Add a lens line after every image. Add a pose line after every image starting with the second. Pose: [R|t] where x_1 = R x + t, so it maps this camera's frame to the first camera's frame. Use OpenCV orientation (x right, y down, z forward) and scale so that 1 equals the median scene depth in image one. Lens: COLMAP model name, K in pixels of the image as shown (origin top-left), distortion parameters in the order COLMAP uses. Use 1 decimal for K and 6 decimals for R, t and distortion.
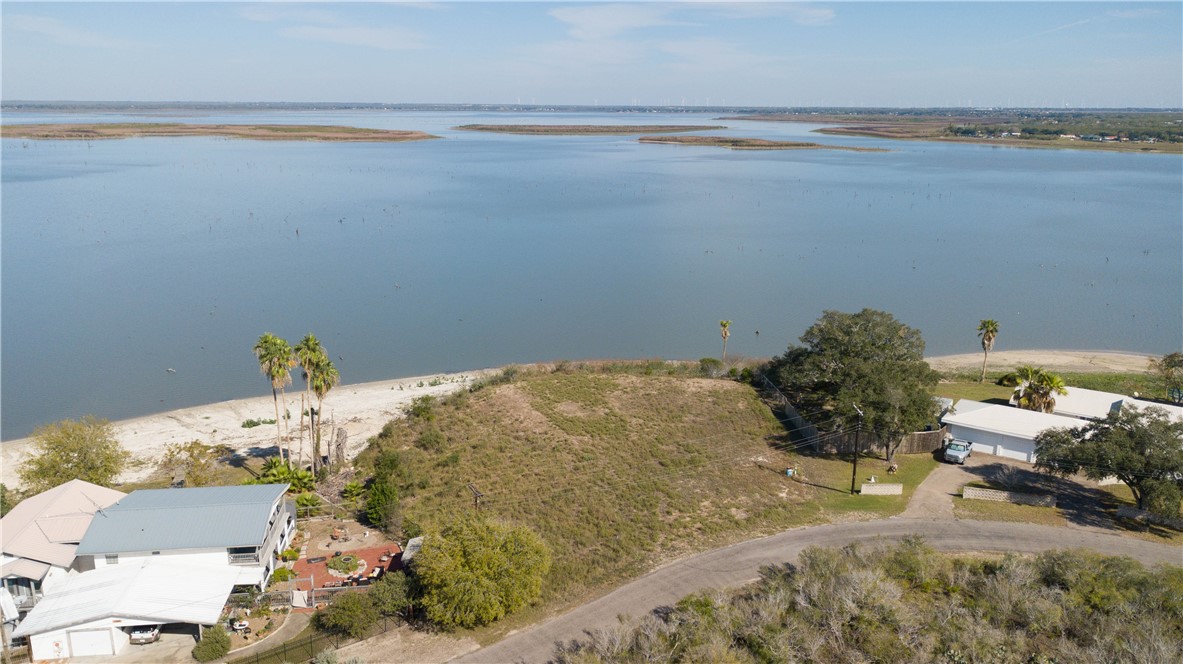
lens RADIAL K [[906.2, 0, 573.7], [0, 906.2, 333.1], [0, 0, 1]] dist [0.012974, -0.004062]
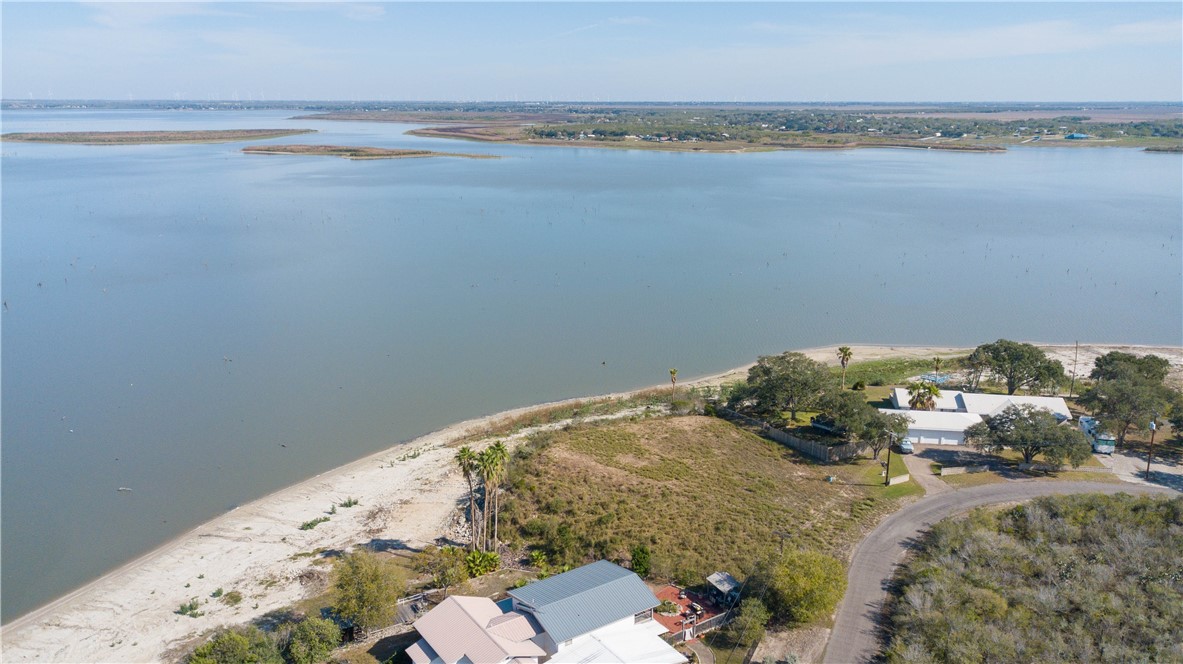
lens RADIAL K [[906.2, 0, 573.7], [0, 906.2, 333.1], [0, 0, 1]] dist [0.012974, -0.004062]
pose [[0.894616, -0.117603, 0.431082, -0.054272], [0.114950, 0.992846, 0.032304, -0.012960], [-0.431797, 0.020653, 0.901734, -0.011506]]
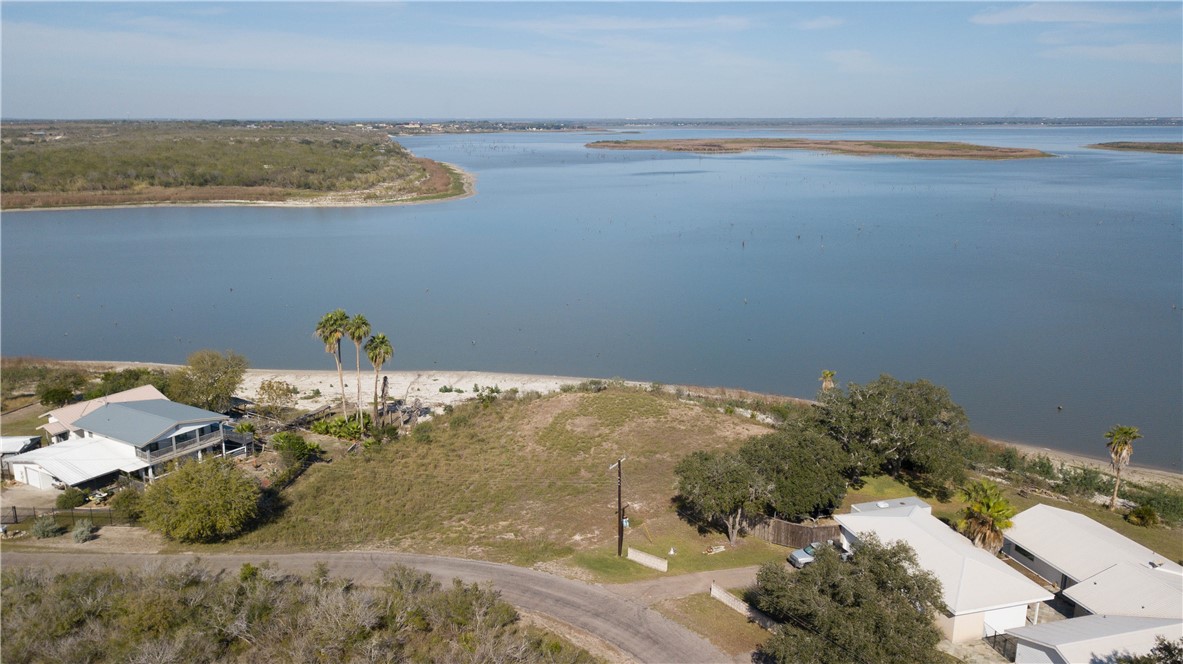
lens RADIAL K [[906.2, 0, 573.7], [0, 906.2, 333.1], [0, 0, 1]] dist [0.012974, -0.004062]
pose [[0.778597, 0.139215, -0.611887, 0.058173], [-0.149332, 0.988174, 0.034808, -0.004754], [0.609496, 0.064273, 0.790179, 0.018337]]
